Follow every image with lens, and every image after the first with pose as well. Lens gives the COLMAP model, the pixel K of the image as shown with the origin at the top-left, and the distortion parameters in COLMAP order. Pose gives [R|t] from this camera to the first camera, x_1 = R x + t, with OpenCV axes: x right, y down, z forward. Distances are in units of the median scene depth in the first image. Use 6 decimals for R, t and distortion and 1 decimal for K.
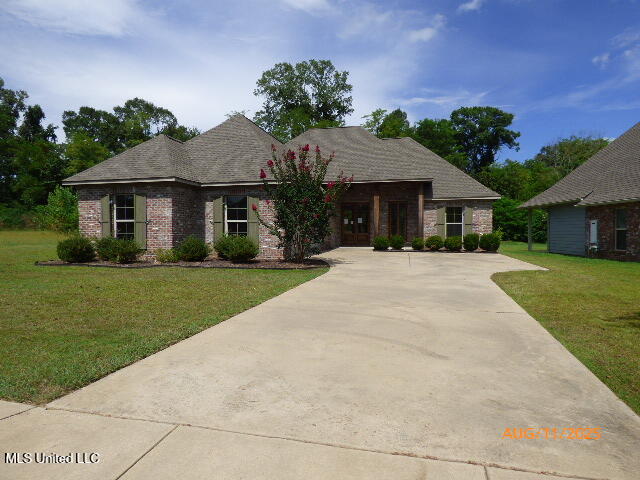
lens RADIAL K [[388.1, 0, 322.9], [0, 388.1, 238.5], [0, 0, 1]] dist [-0.016648, 0.002067]
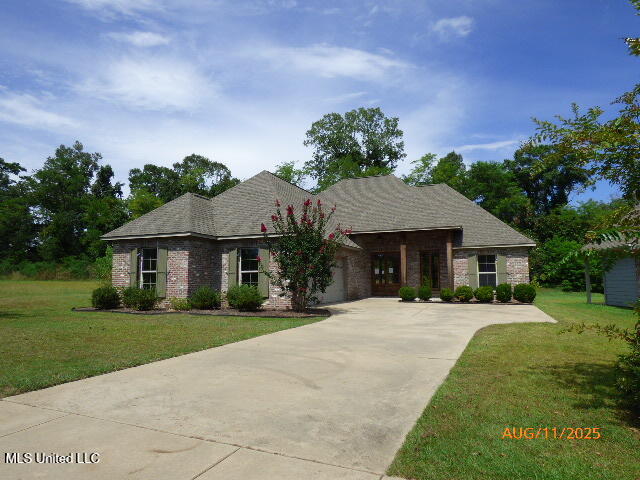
lens RADIAL K [[414.6, 0, 320.0], [0, 414.6, 240.0], [0, 0, 1]] dist [-0.032205, 0.001392]
pose [[0.986596, -0.016846, -0.162310, 0.103871], [-0.002521, 0.992965, -0.118380, 0.001645], [0.163163, 0.117202, 0.979613, -0.055458]]
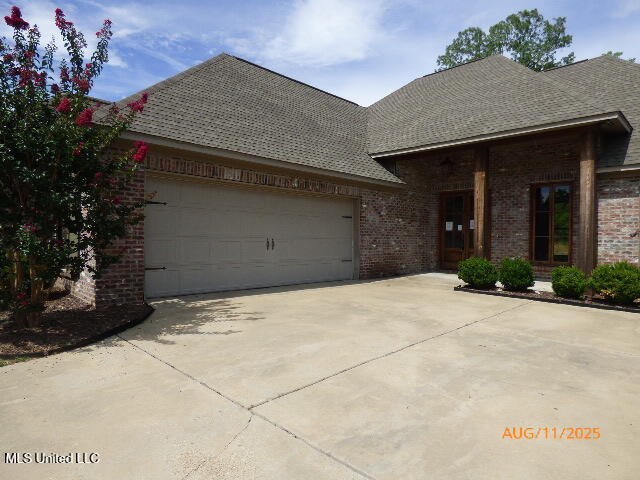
lens RADIAL K [[388.1, 0, 322.9], [0, 388.1, 238.5], [0, 0, 1]] dist [-0.016648, 0.002067]
pose [[0.841948, 0.022824, -0.539075, 0.239150], [-0.030482, 0.999521, -0.005288, -0.020579], [0.538697, 0.020885, 0.842241, 0.516308]]
